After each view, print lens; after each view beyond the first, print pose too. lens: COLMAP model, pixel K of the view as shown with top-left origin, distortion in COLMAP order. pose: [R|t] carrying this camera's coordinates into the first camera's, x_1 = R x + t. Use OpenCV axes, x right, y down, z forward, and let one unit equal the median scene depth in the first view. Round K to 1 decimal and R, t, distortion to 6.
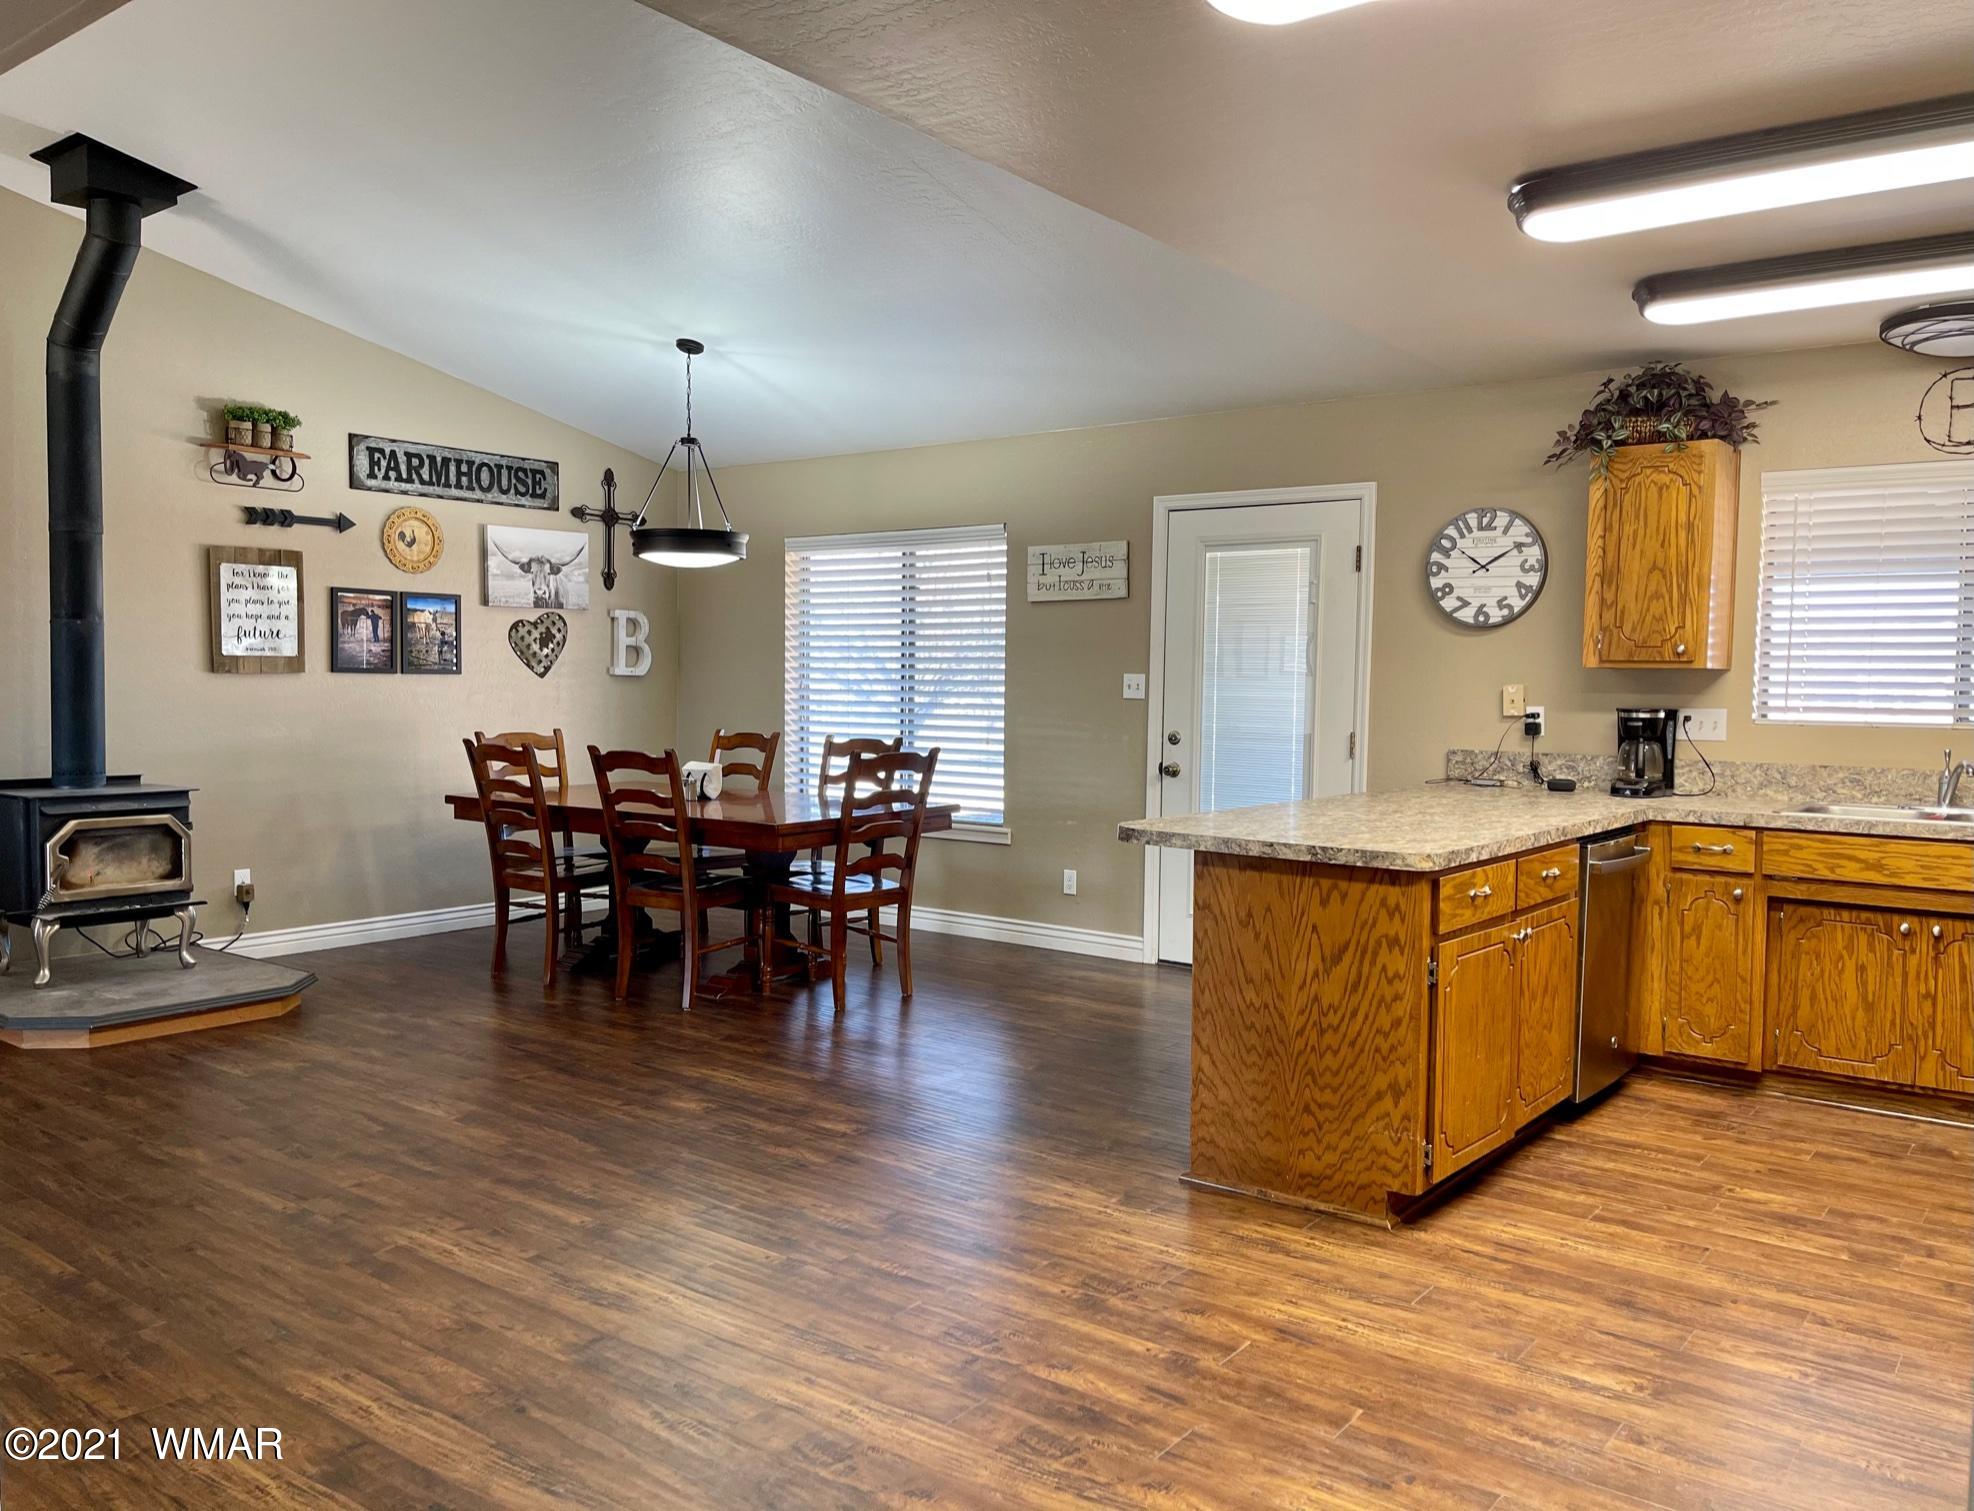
lens RADIAL K [[1502.4, 0, 987.0], [0, 1502.4, 755.5], [0, 0, 1]] dist [-0.005721, -0.013832]
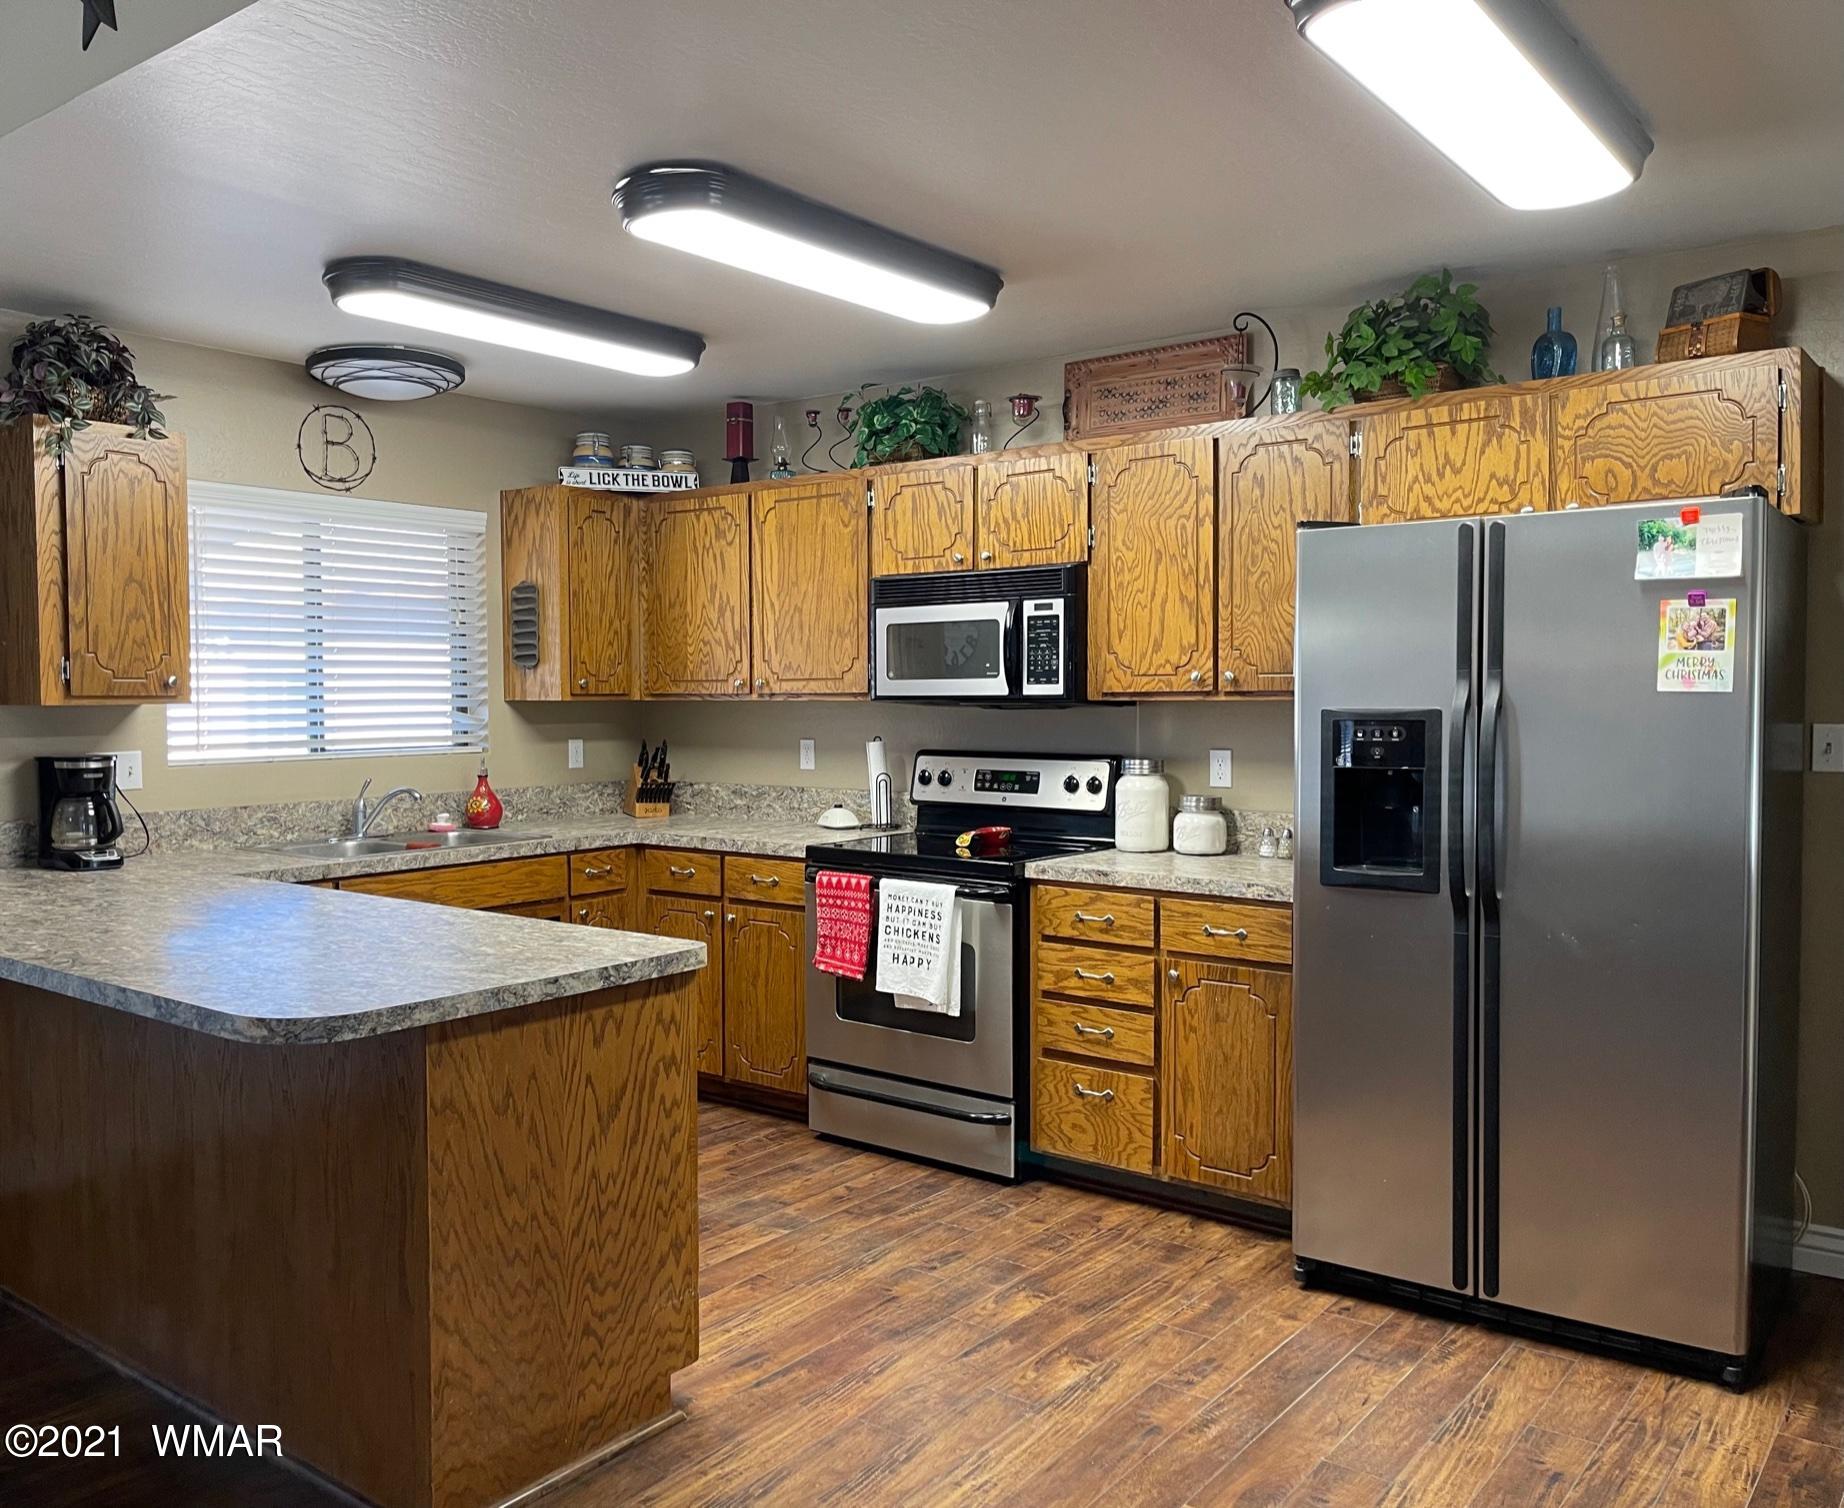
lens RADIAL K [[1454.2, 0, 922.0], [0, 1454.2, 754.0], [0, 0, 1]] dist [0.033207, -0.004145]
pose [[0.022905, -0.054552, 0.998248, -0.485998], [0.057155, 0.996948, 0.053170, -0.072936], [-0.998103, 0.055837, 0.025953, 0.821126]]
